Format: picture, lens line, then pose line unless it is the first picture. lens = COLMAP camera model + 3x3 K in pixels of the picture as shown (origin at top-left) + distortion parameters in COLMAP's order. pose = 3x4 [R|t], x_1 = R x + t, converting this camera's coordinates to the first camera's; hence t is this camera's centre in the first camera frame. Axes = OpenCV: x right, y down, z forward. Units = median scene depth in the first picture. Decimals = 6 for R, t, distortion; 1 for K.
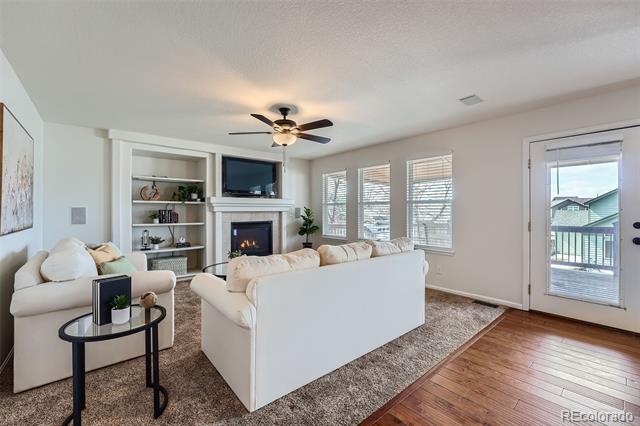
lens RADIAL K [[266.0, 0, 317.8], [0, 266.0, 213.8], [0, 0, 1]] dist [-0.012592, 0.000056]
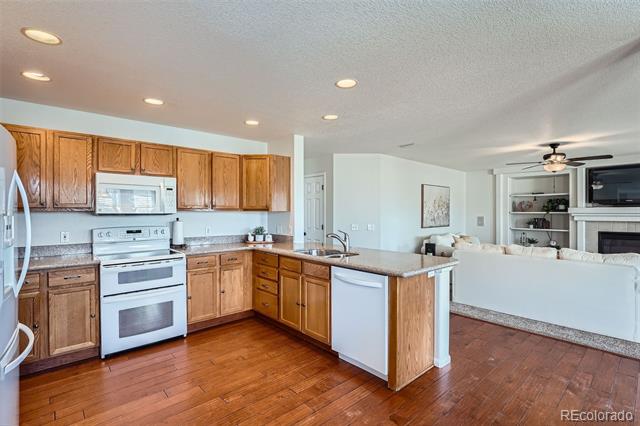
lens RADIAL K [[306.7, 0, 316.1], [0, 306.7, 213.0], [0, 0, 1]] dist [-0.004076, -0.000108]
pose [[0.039127, 0.001713, -0.999233, 0.868702], [-0.013159, 0.999913, 0.001199, -0.028157], [0.999148, 0.013102, 0.039146, -0.144087]]
